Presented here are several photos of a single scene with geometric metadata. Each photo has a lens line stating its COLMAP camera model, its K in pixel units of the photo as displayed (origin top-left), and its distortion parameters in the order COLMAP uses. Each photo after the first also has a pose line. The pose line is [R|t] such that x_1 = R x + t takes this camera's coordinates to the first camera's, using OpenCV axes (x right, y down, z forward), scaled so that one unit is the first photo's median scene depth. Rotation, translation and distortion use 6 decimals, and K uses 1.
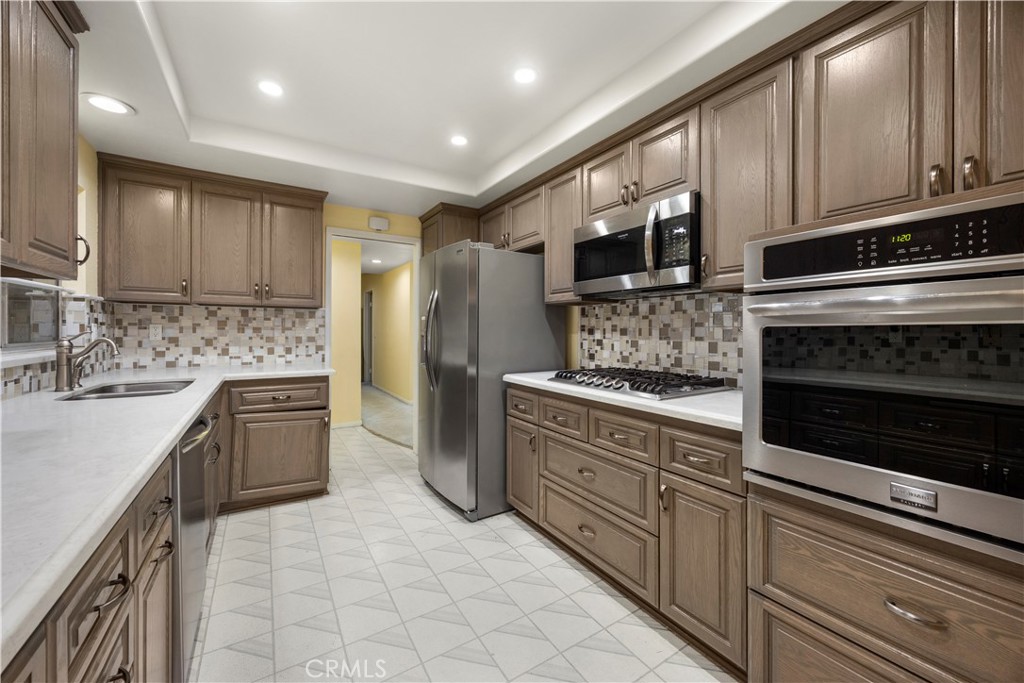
lens RADIAL K [[404.4, 0, 515.2], [0, 404.4, 332.2], [0, 0, 1]] dist [0.001659, -0.000486]
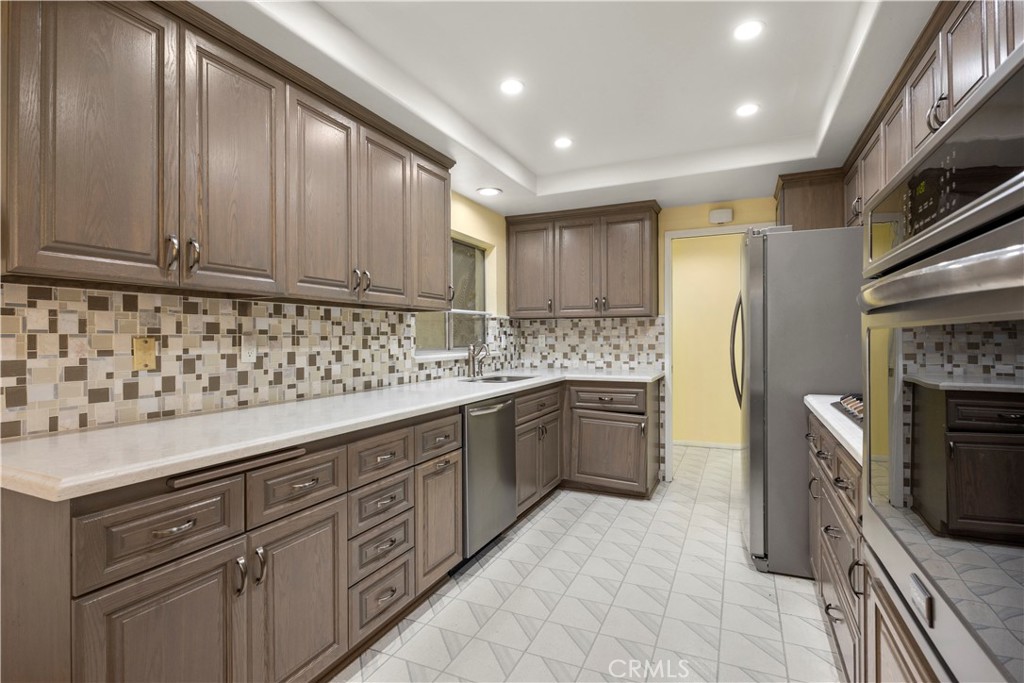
lens RADIAL K [[508.8, 0, 503.6], [0, 508.8, 338.7], [0, 0, 1]] dist [0.003391, 0.000213]
pose [[0.535909, -0.007742, -0.844240, 0.436268], [0.005176, 0.999969, -0.005884, 0.002742], [0.844260, -0.001216, 0.535933, 0.012082]]
